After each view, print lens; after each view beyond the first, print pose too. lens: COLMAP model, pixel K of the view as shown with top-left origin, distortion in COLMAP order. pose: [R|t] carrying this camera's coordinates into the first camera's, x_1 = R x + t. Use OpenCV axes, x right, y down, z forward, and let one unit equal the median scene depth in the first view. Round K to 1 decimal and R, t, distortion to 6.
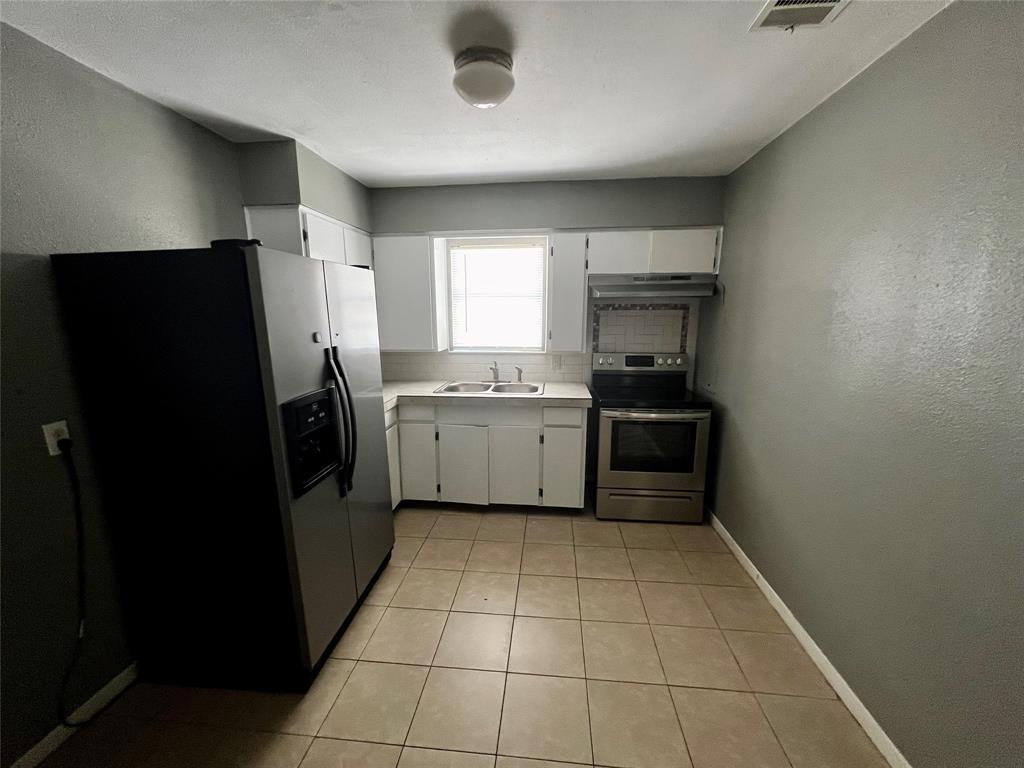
lens RADIAL K [[412.9, 0, 516.2], [0, 412.9, 386.9], [0, 0, 1]] dist [-0.004652, 0.002185]
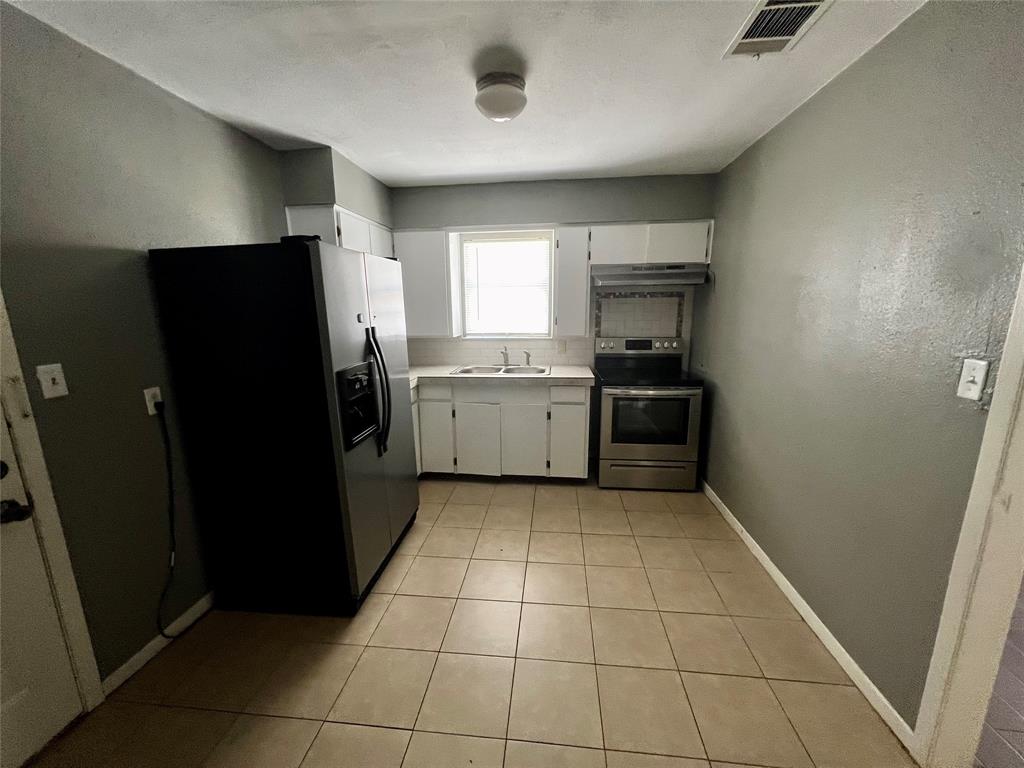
lens RADIAL K [[412.9, 0, 515.9], [0, 412.9, 386.0], [0, 0, 1]] dist [-0.004652, 0.002185]
pose [[0.999928, -0.005641, -0.010619, -0.014948], [0.005761, 0.999919, 0.011318, 0.037070], [0.010554, -0.011378, 0.999880, -0.105627]]
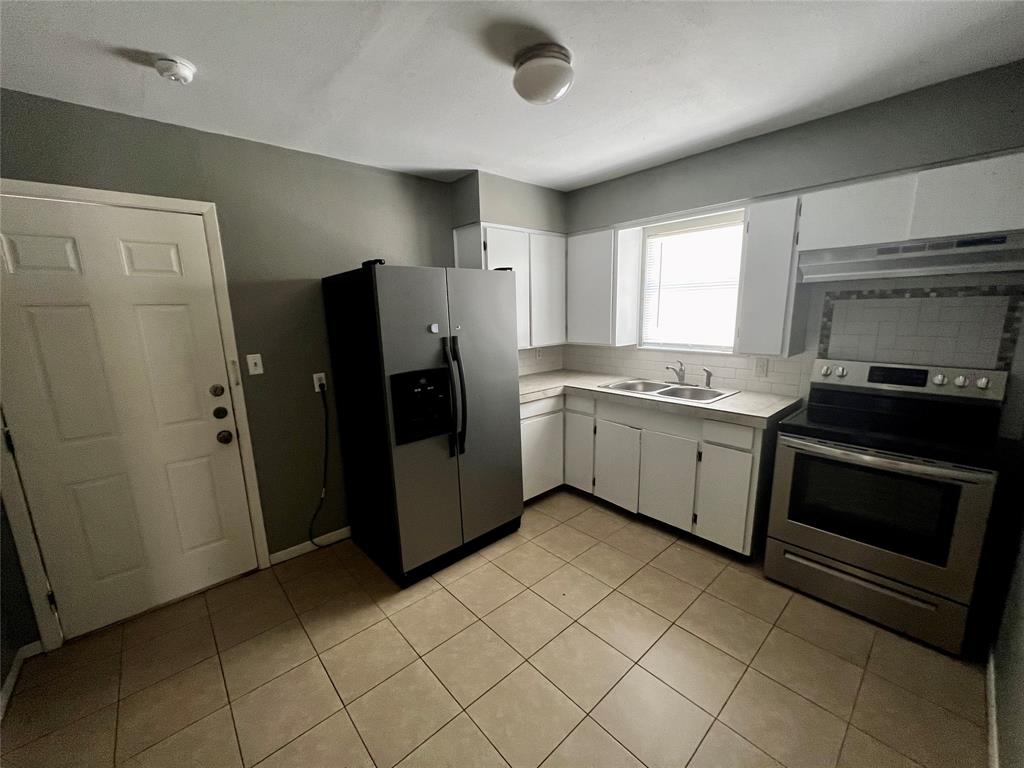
lens RADIAL K [[412.9, 0, 507.3], [0, 412.9, 386.6], [0, 0, 1]] dist [-0.004652, 0.002185]
pose [[0.731840, 0.114663, -0.671761, 0.340394], [-0.105146, 0.992938, 0.054935, -0.019971], [0.673316, 0.030429, 0.738728, 0.119419]]
